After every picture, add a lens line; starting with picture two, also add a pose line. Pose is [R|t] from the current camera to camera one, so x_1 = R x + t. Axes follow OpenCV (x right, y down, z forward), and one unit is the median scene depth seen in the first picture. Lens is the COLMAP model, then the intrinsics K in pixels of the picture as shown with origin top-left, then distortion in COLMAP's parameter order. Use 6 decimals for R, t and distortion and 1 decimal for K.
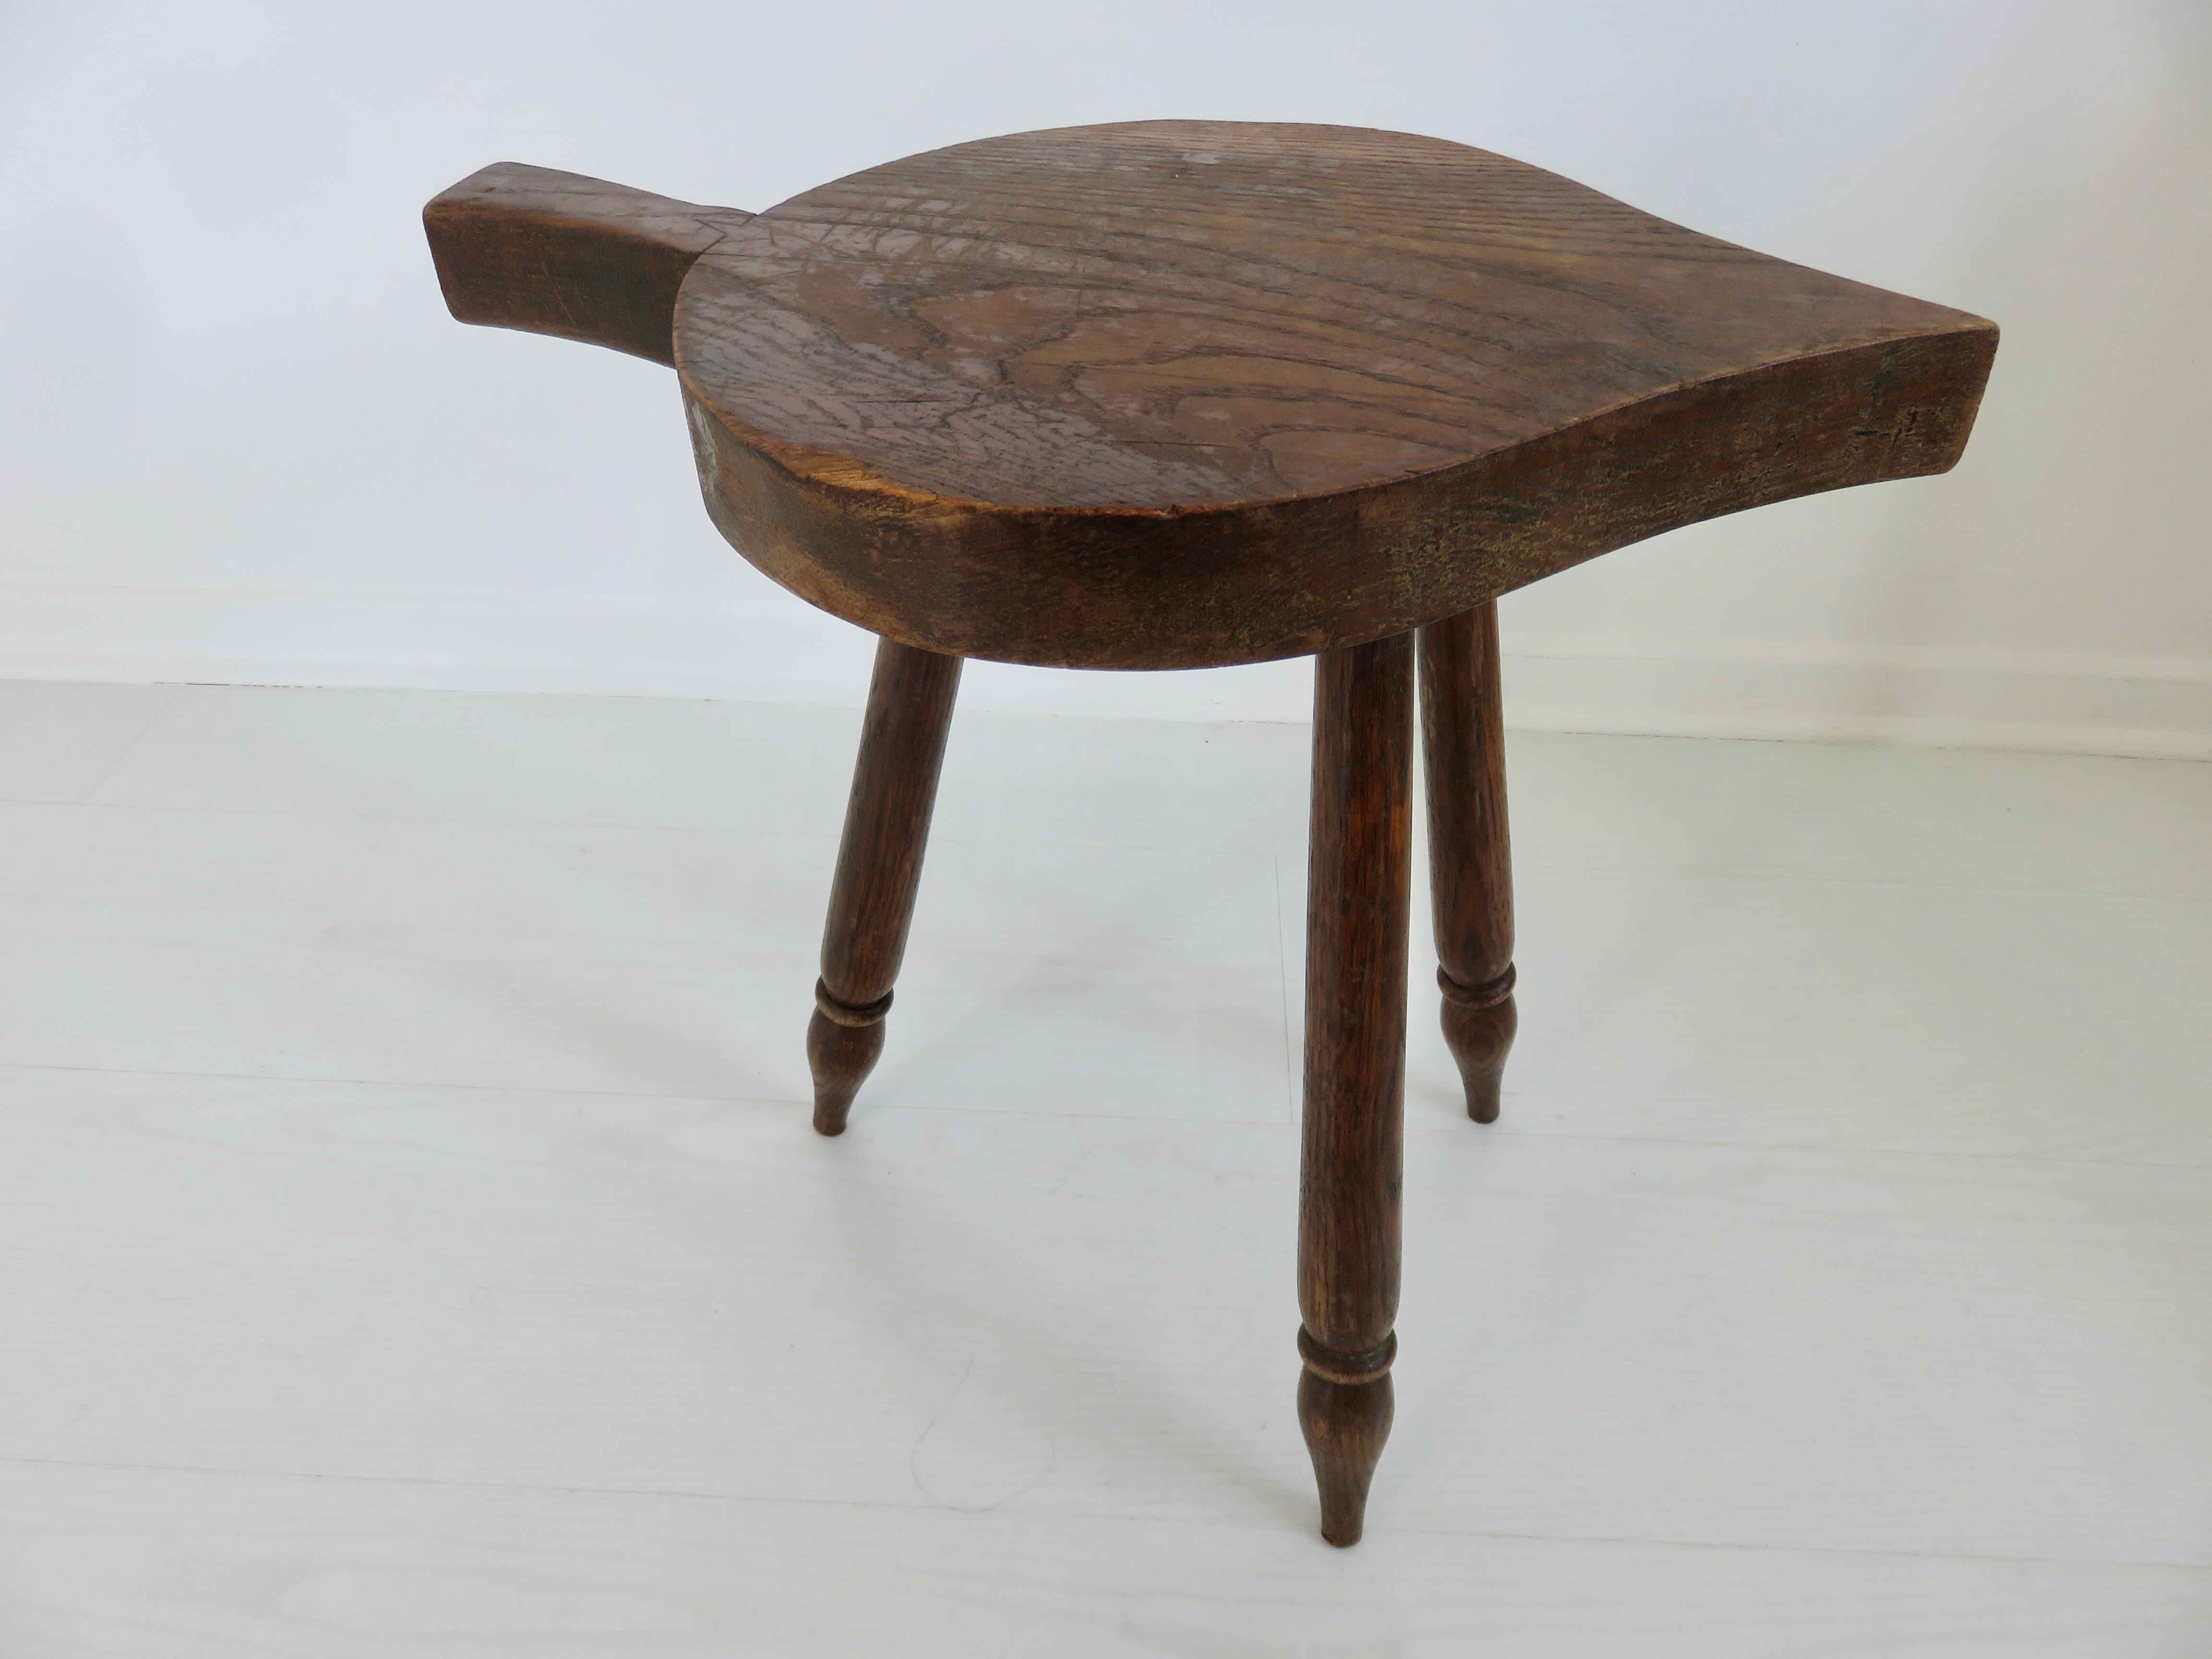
lens RADIAL K [[1666.5, 0, 1106.0], [0, 1666.5, 829.5], [0, 0, 1]] dist [-0.011947, 0.002305]
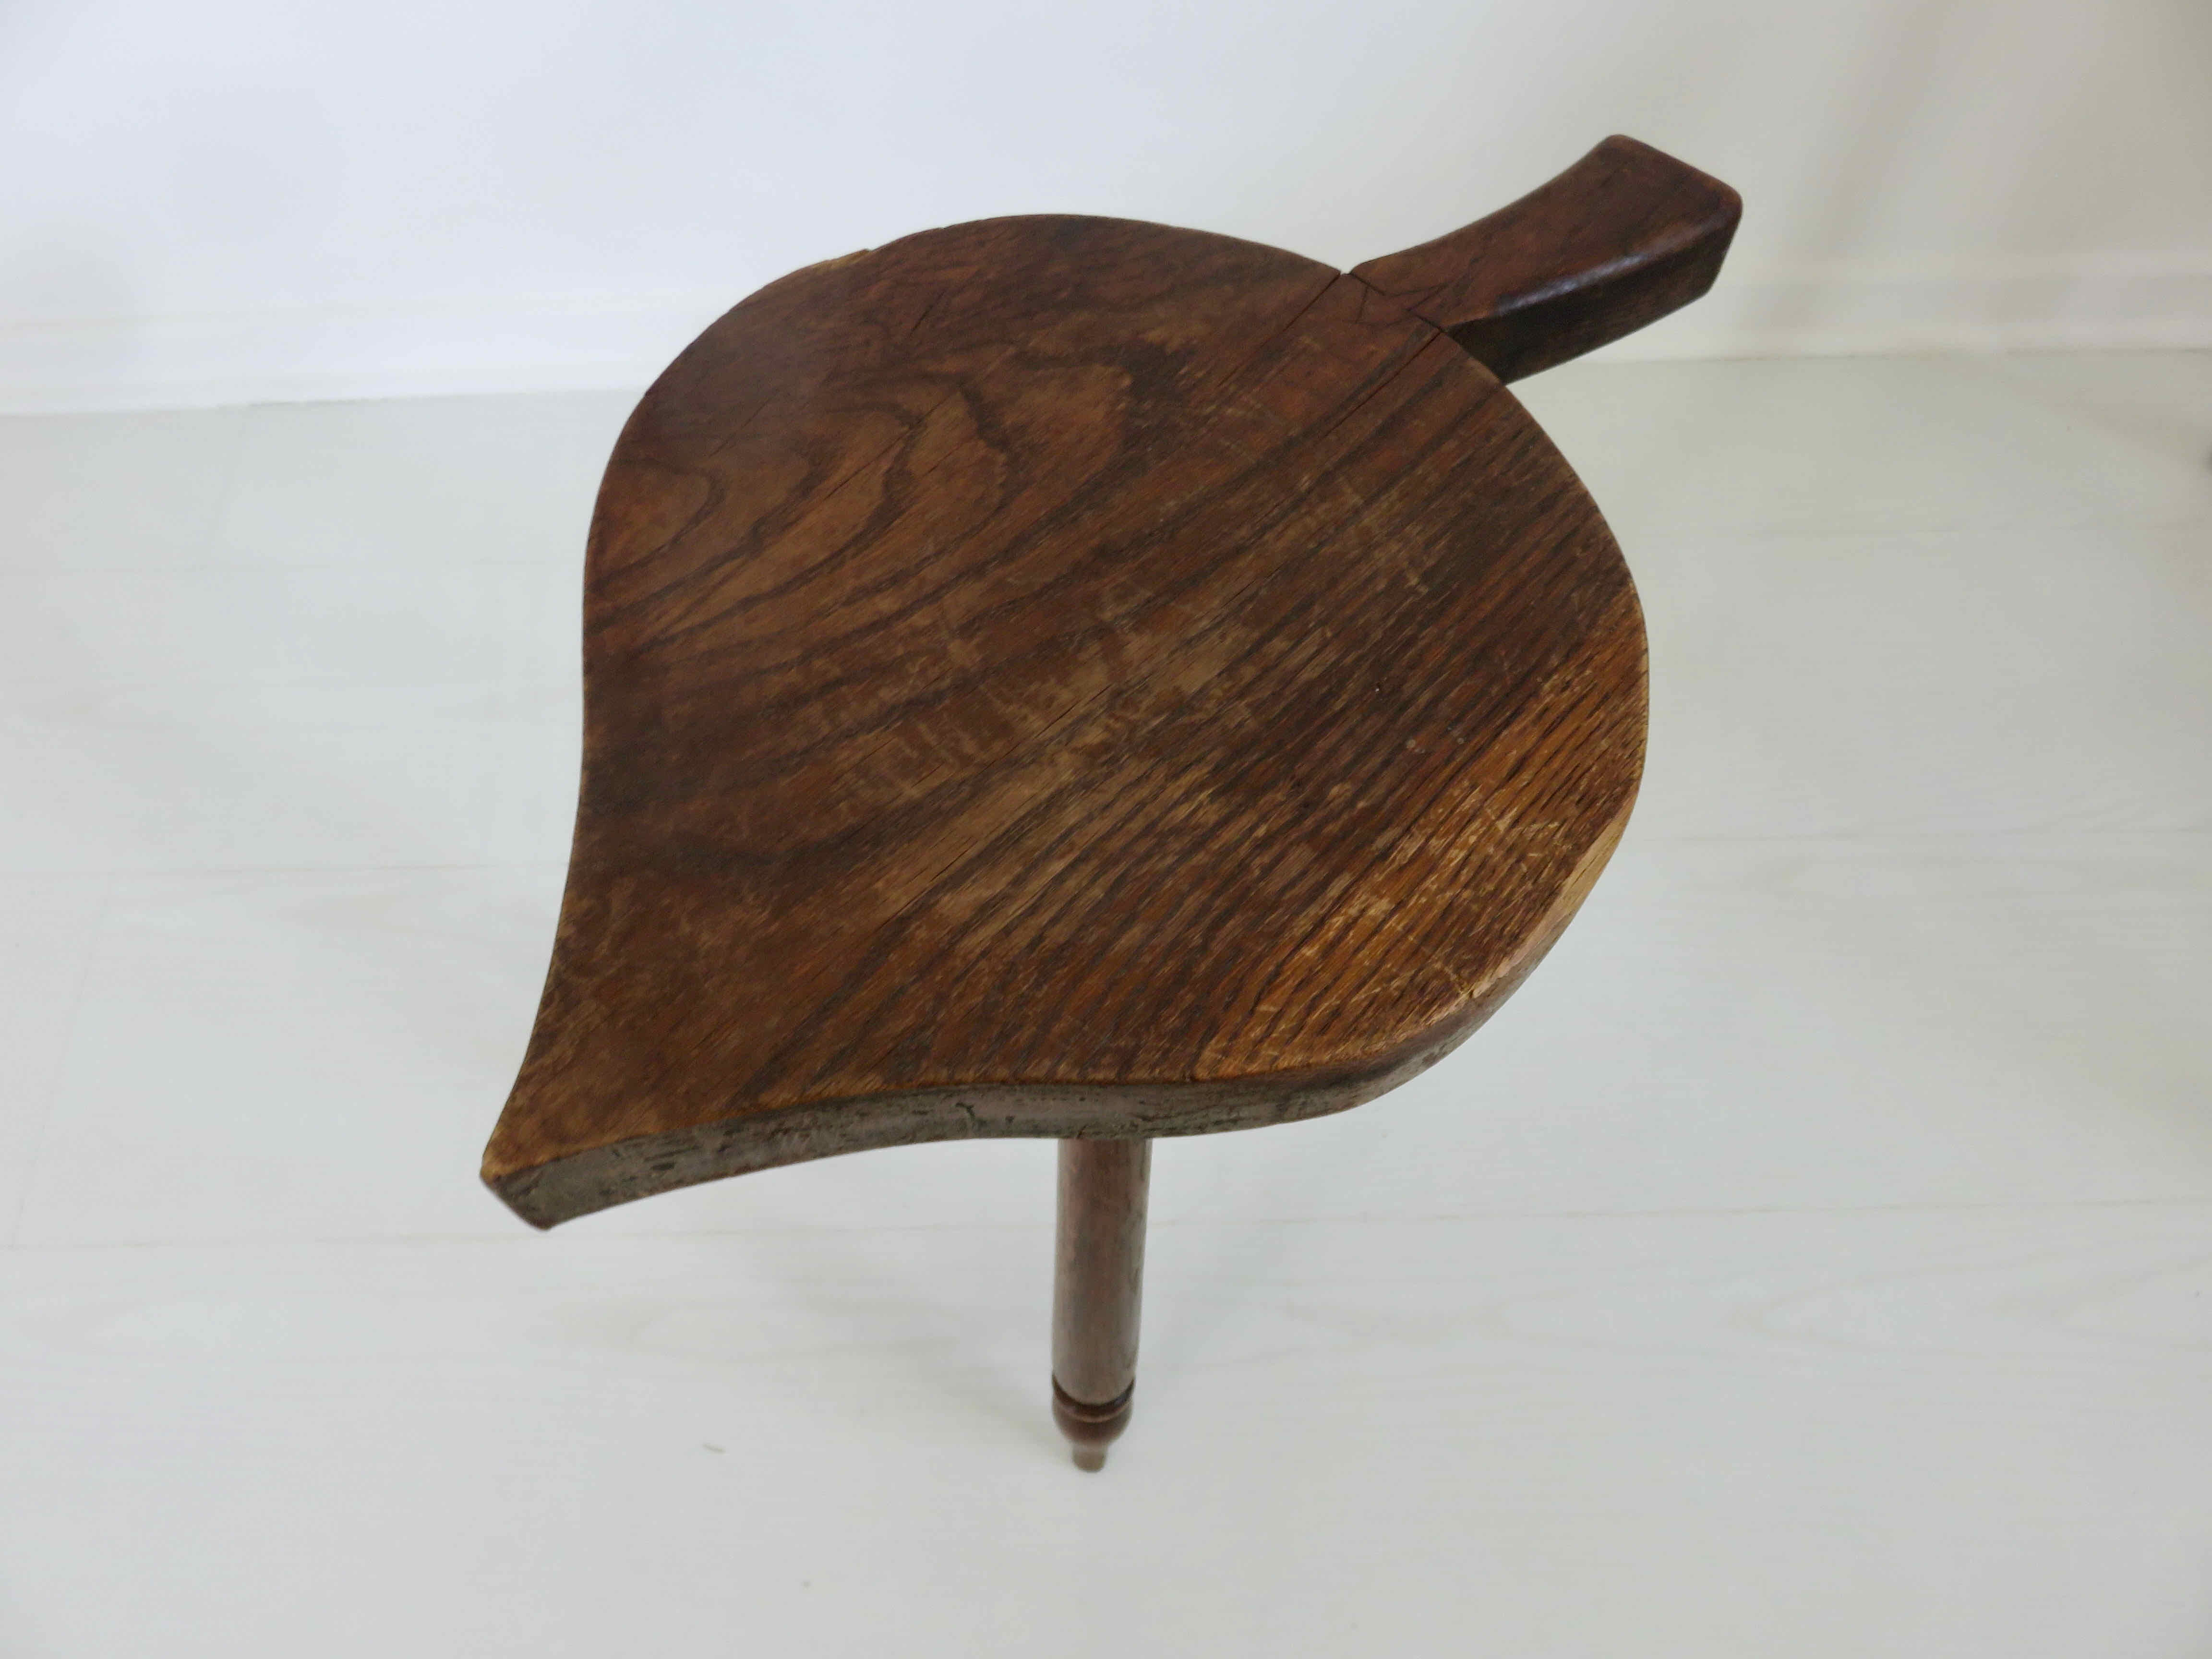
lens RADIAL K [[1666.5, 0, 1106.0], [0, 1666.5, 829.5], [0, 0, 1]] dist [-0.011947, 0.002305]
pose [[-0.416438, 0.802092, -0.428052, 0.670587], [-0.565461, 0.140173, 0.812777, -1.299012], [0.711923, 0.580518, 0.395178, 0.835292]]
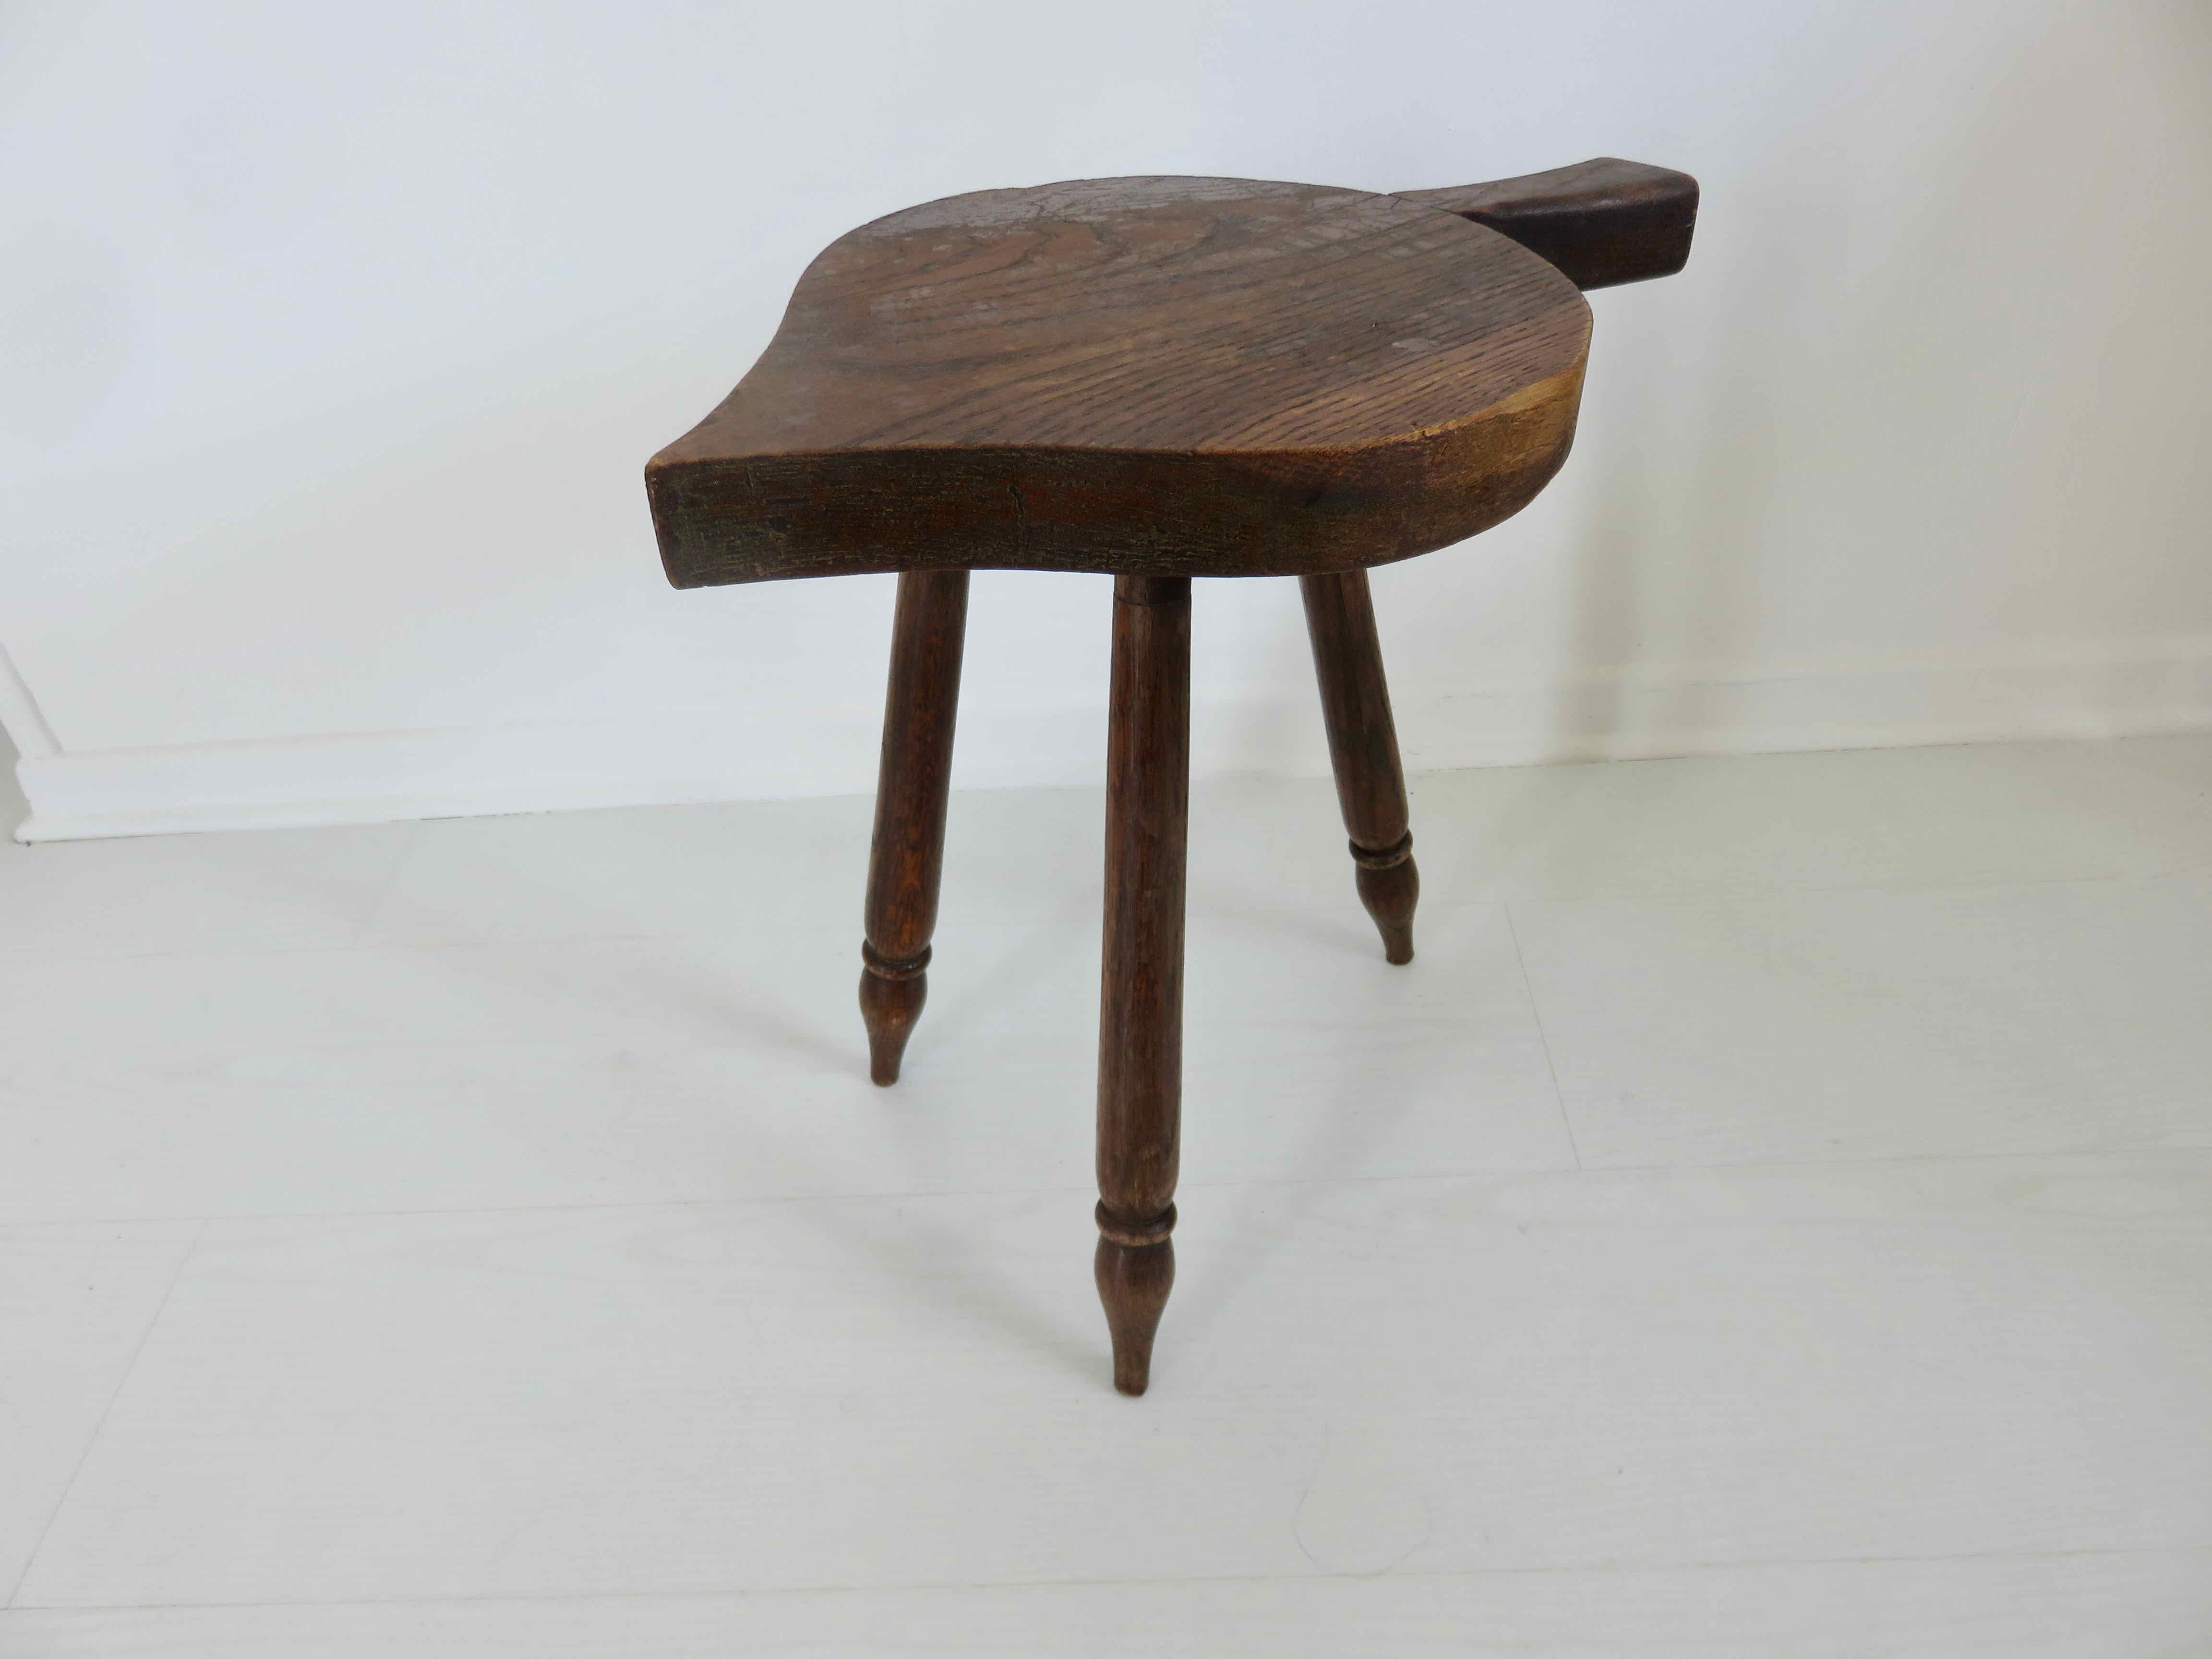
lens RADIAL K [[1666.5, 0, 1106.0], [0, 1666.5, 829.5], [0, 0, 1]] dist [-0.011947, 0.002305]
pose [[-0.539184, 0.532362, -0.652588, 1.333499], [-0.492046, 0.429740, 0.757109, -1.302732], [0.683500, 0.729324, 0.030238, 1.453921]]
